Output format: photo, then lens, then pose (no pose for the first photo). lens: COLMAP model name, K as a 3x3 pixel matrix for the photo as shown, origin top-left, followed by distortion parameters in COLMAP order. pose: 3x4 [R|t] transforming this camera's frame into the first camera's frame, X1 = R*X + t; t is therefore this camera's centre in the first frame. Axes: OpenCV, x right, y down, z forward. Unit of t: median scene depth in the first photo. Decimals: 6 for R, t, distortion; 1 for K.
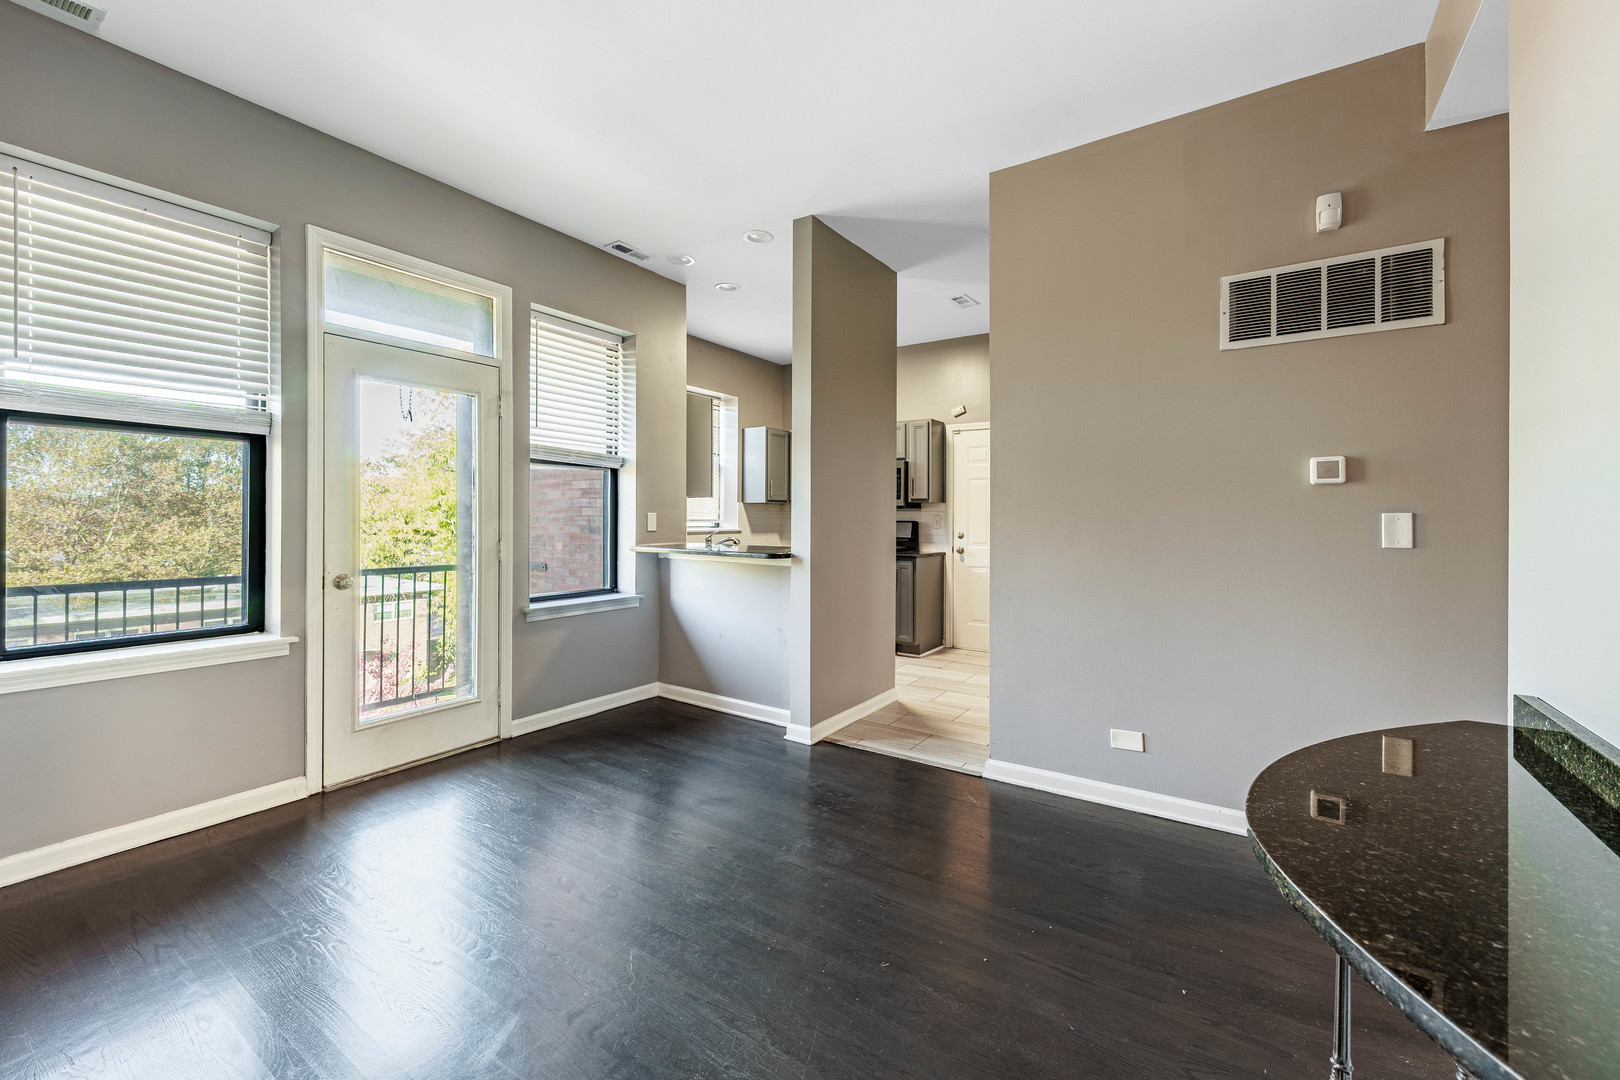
lens RADIAL K [[645.9, 0, 806.3], [0, 645.9, 515.0], [0, 0, 1]] dist [0.000726, -0.000009]
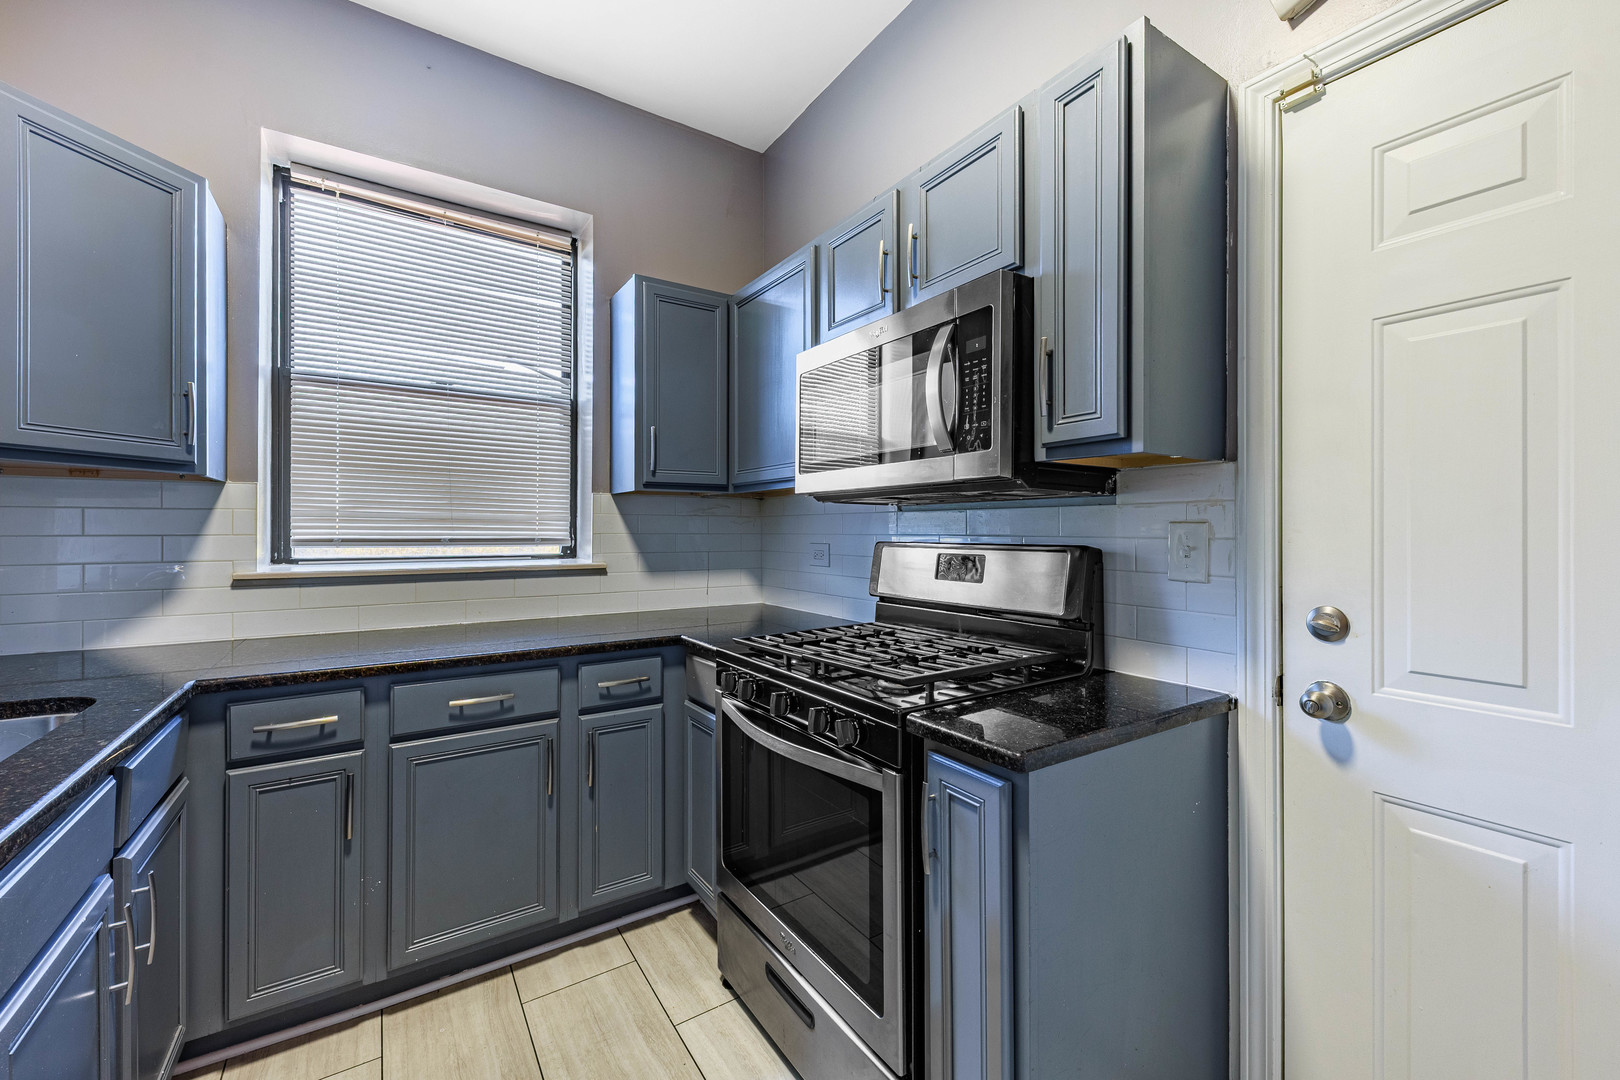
lens RADIAL K [[673.8, 0, 792.0], [0, 673.8, 530.7], [0, 0, 1]] dist [0.002969, -0.000162]
pose [[0.930491, -0.003192, -0.366301, 0.252083], [0.003842, 0.999992, 0.001045, 0.004308], [0.366295, -0.002380, 0.930496, 1.160148]]
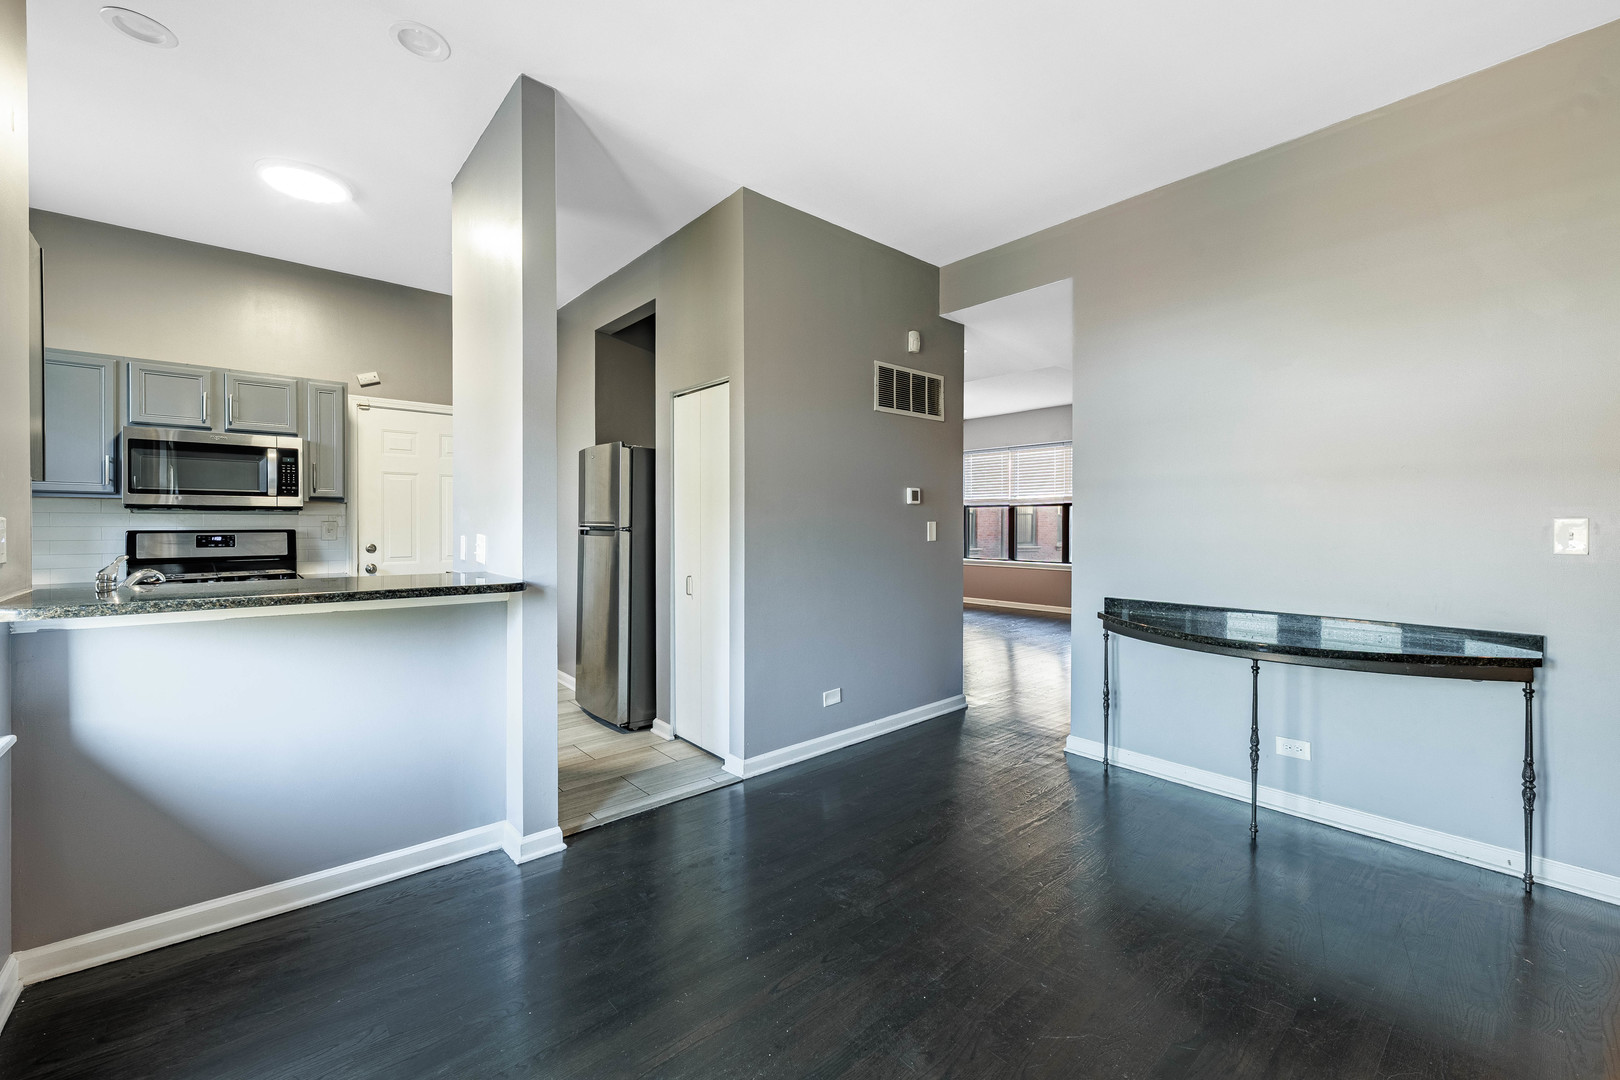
lens RADIAL K [[662.1, 0, 803.3], [0, 662.1, 520.8], [0, 0, 1]] dist [-0.000797, -0.000190]
pose [[0.262070, -0.001996, 0.965047, -0.558745], [-0.003584, 0.999989, 0.003041, -0.005533], [-0.965042, -0.004255, 0.262060, 0.500421]]
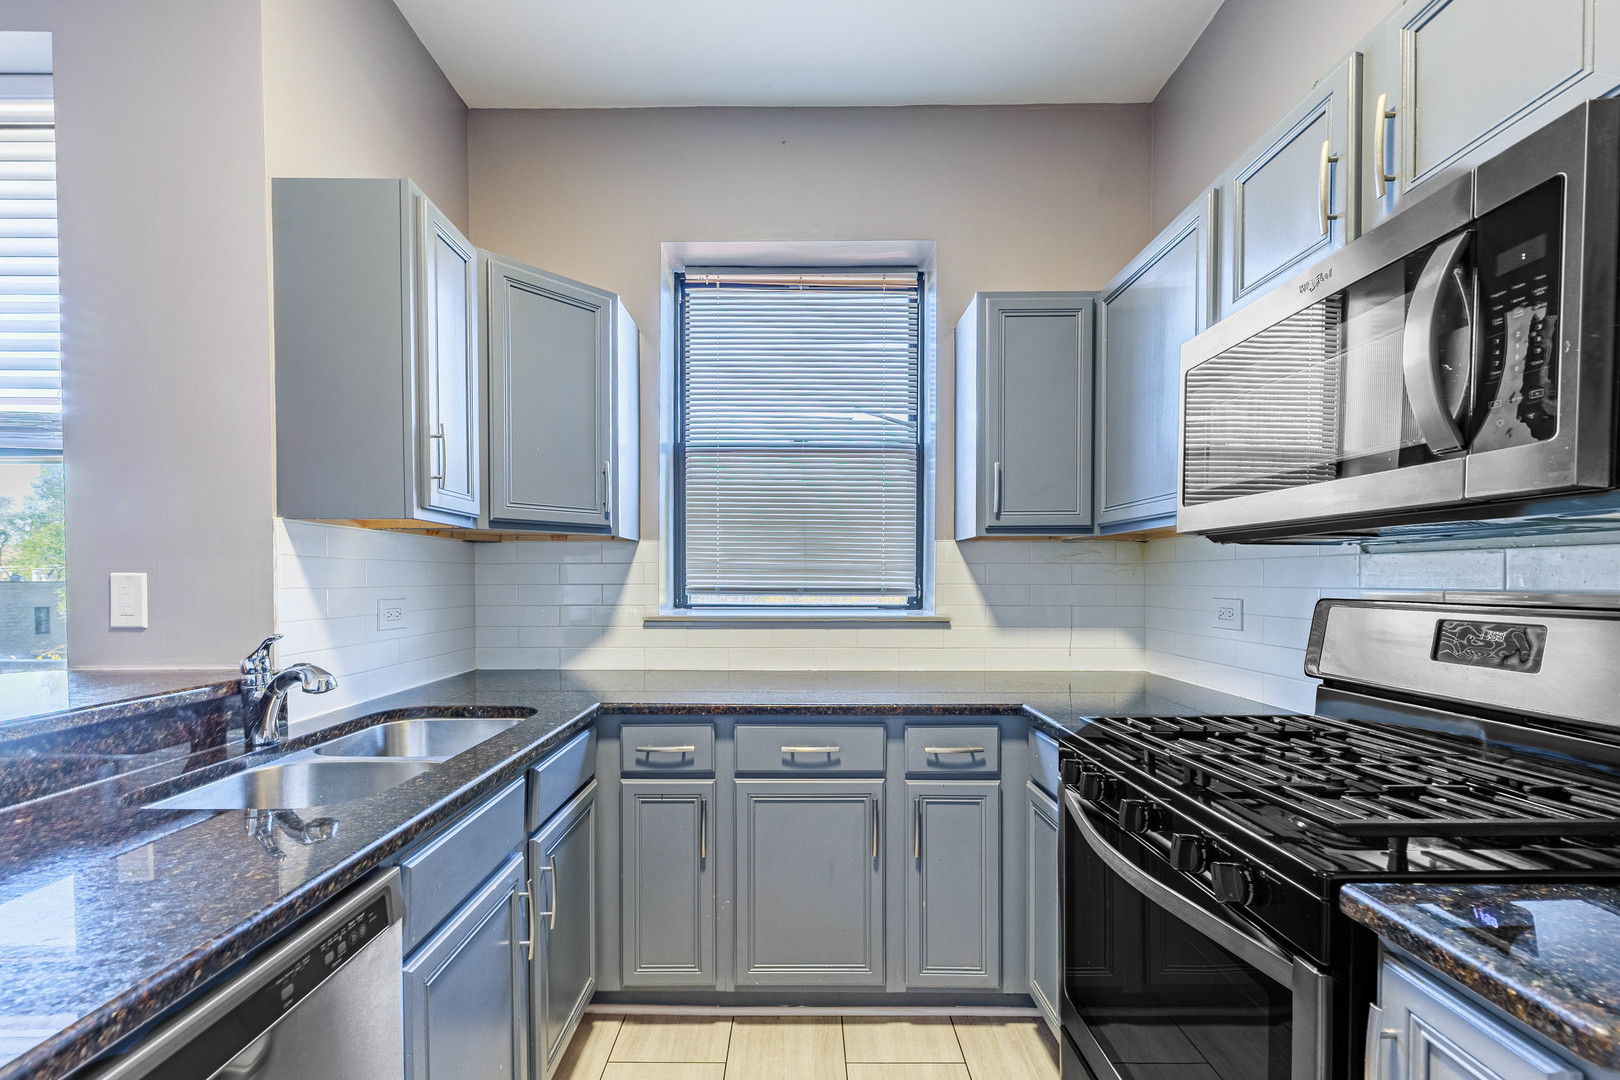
lens RADIAL K [[679.6, 0, 765.6], [0, 679.6, 588.6], [0, 0, 1]] dist [0.002060, -0.000410]
pose [[0.566926, 0.008890, -0.823721, 0.253518], [0.004190, 0.999898, 0.013675, 0.001989], [0.823758, -0.011204, 0.566831, 1.226628]]
